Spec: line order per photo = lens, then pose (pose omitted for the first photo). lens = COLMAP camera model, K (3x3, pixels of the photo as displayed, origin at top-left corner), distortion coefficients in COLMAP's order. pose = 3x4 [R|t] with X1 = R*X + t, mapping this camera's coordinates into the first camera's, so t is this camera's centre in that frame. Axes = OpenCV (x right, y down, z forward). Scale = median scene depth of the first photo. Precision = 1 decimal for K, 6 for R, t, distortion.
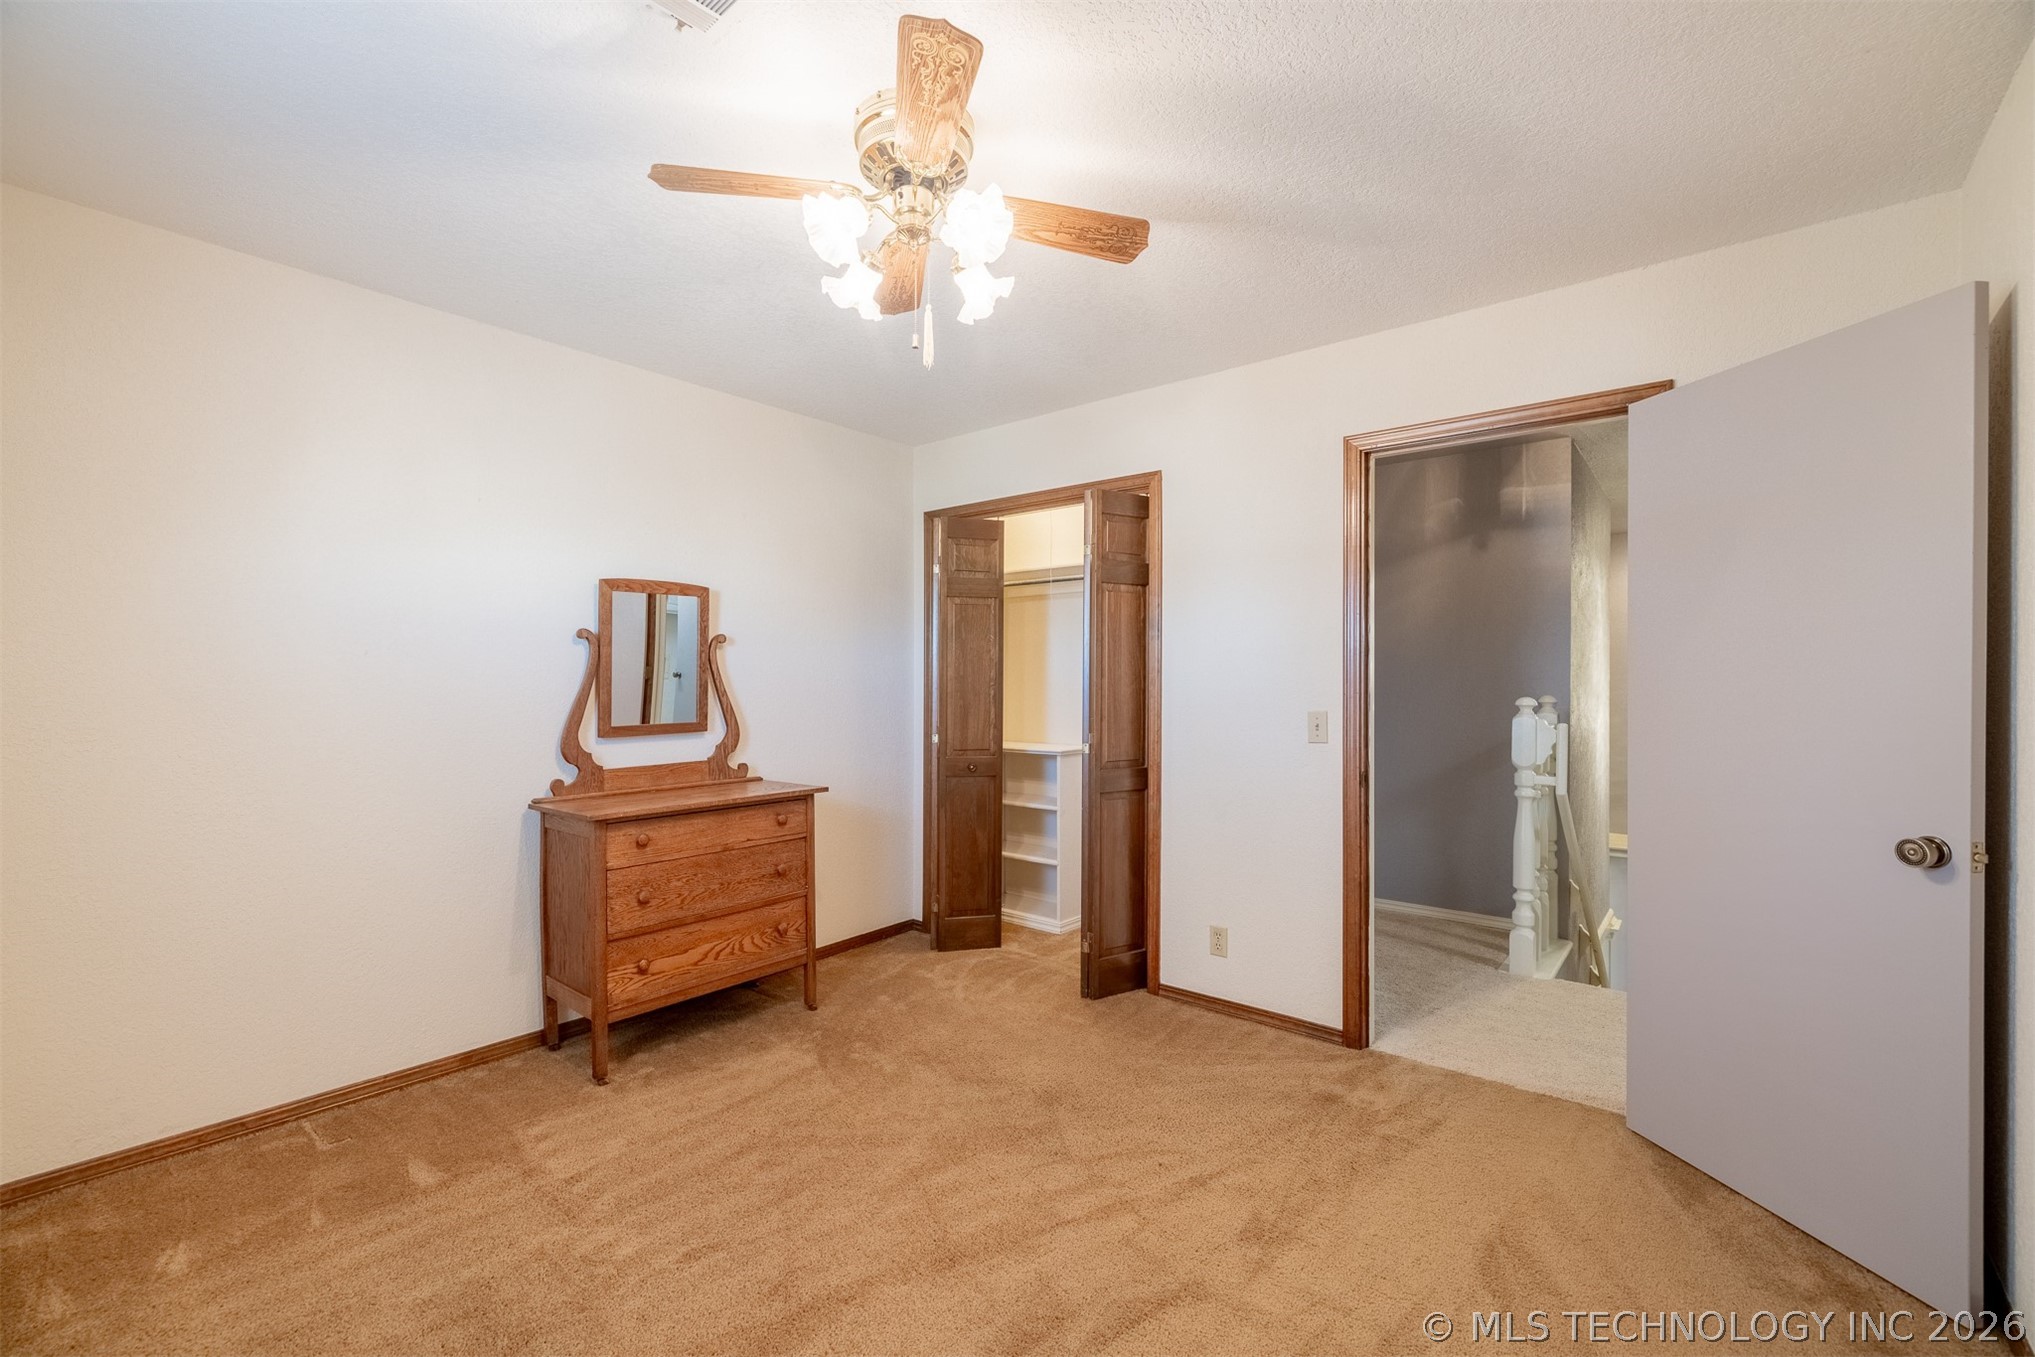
lens RADIAL K [[860.8, 0, 1004.4], [0, 860.8, 673.3], [0, 0, 1]] dist [-0.000974, -0.001275]
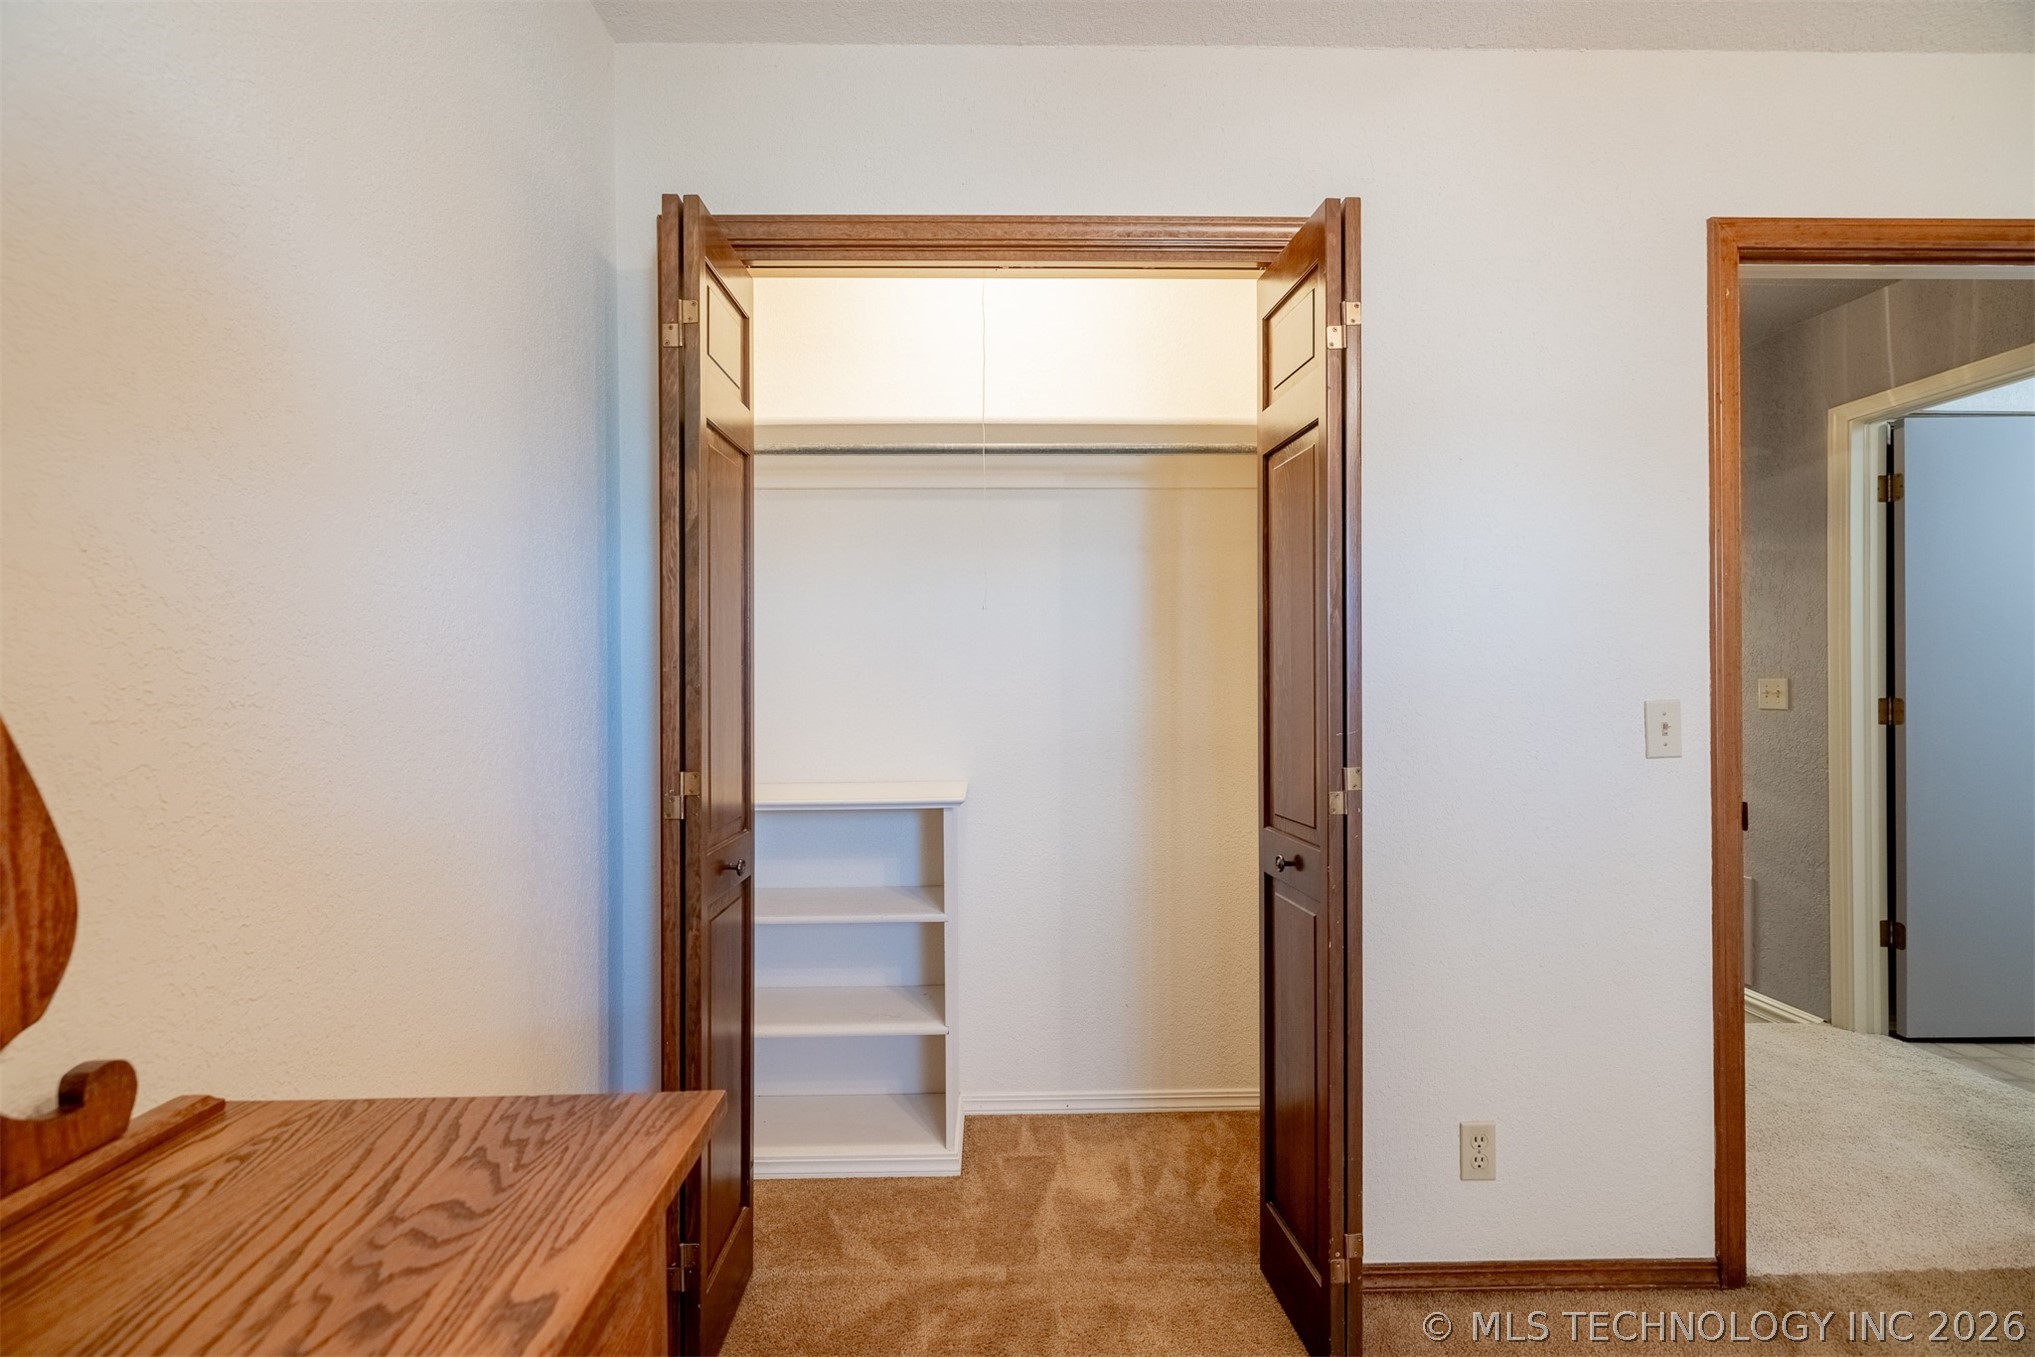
lens RADIAL K [[860.8, 0, 1004.4], [0, 860.8, 673.3], [0, 0, 1]] dist [-0.000974, -0.001275]
pose [[0.760098, -0.006845, 0.649773, -0.299752], [0.001461, 0.999960, 0.008825, 0.020067], [-0.649807, -0.005759, 0.760077, 0.799301]]
